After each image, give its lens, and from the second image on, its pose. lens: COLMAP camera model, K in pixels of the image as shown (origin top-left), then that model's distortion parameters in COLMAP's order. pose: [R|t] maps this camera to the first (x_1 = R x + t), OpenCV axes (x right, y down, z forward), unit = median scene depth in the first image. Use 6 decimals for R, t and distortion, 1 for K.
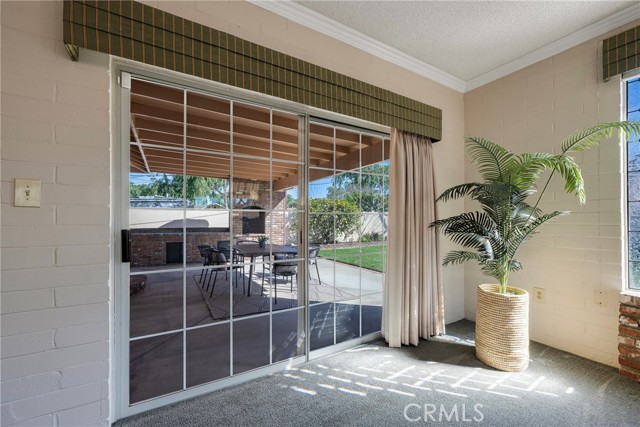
lens RADIAL K [[254.8, 0, 319.4], [0, 254.8, 219.4], [0, 0, 1]] dist [-0.003889, -0.000759]
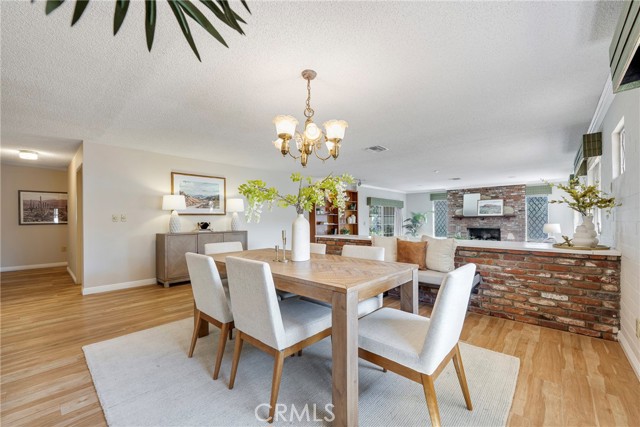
lens RADIAL K [[254.8, 0, 320.0], [0, 254.8, 219.3], [0, 0, 1]] dist [-0.003889, -0.000759]
pose [[0.959710, -0.003374, 0.280973, -2.643112], [0.003023, 0.999994, 0.001683, -0.139825], [-0.280977, -0.000766, 0.959714, -3.492633]]
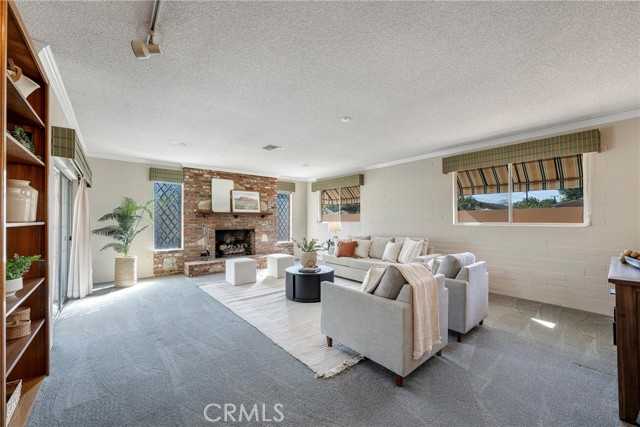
lens RADIAL K [[254.8, 0, 318.9], [0, 254.8, 214.3], [0, 0, 1]] dist [-0.003889, -0.000759]
pose [[-0.153619, 0.027266, 0.987754, -1.951092], [-0.000744, 0.999616, -0.027709, -0.068775], [-0.988130, -0.004991, -0.153539, -0.459512]]
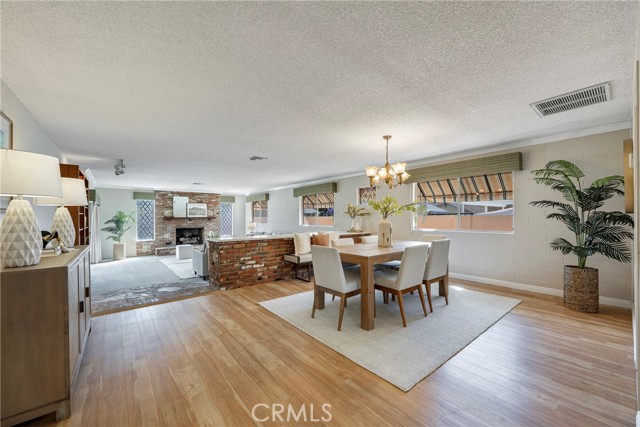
lens RADIAL K [[254.8, 0, 321.3], [0, 254.8, 214.0], [0, 0, 1]] dist [-0.003889, -0.000759]
pose [[-0.151977, 0.016302, 0.988250, -4.099308], [0.001144, 0.999866, -0.016318, -0.159932], [-0.988383, -0.001349, -0.151975, -1.770102]]
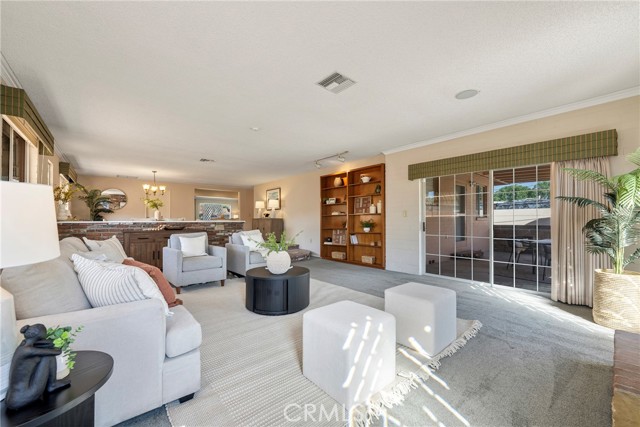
lens RADIAL K [[254.8, 0, 316.3], [0, 254.8, 216.7], [0, 0, 1]] dist [-0.003889, -0.000759]
pose [[0.157505, -0.010956, -0.987457, 1.682921], [0.005973, 0.999931, -0.010142, -0.007474], [0.987500, -0.004301, 0.157560, -0.707572]]
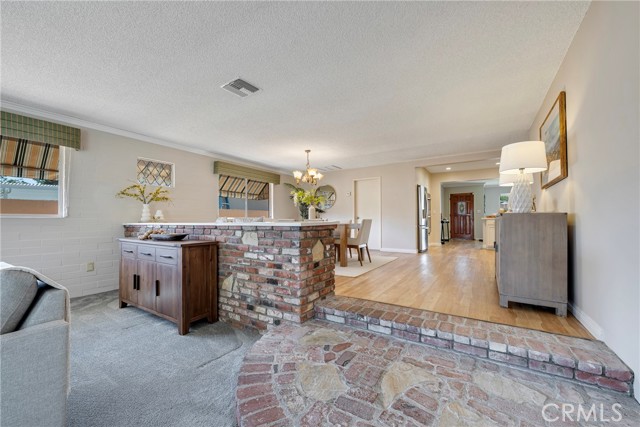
lens RADIAL K [[254.8, 0, 322.0], [0, 254.8, 217.4], [0, 0, 1]] dist [-0.003889, -0.000759]
pose [[-0.891447, -0.006799, -0.453074, -1.353286], [0.003353, 0.999761, -0.021600, 0.006675], [0.453112, -0.020775, -0.891211, -0.112831]]
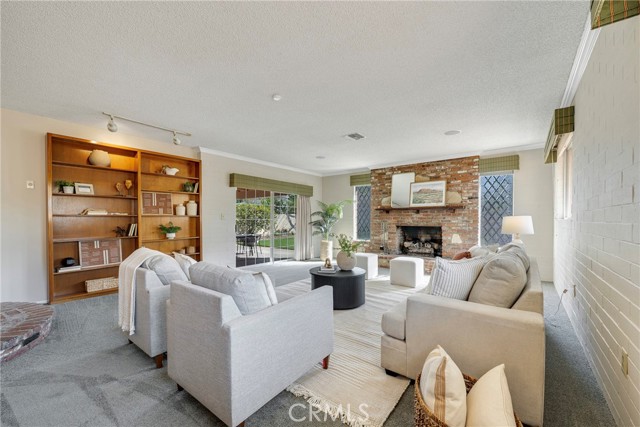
lens RADIAL K [[254.8, 0, 317.3], [0, 254.8, 220.0], [0, 0, 1]] dist [-0.003889, -0.000759]
pose [[0.933911, 0.002323, 0.357498, -0.684141], [-0.004704, 0.999972, 0.005791, -0.045464], [-0.357475, -0.007090, 0.933896, -2.266543]]
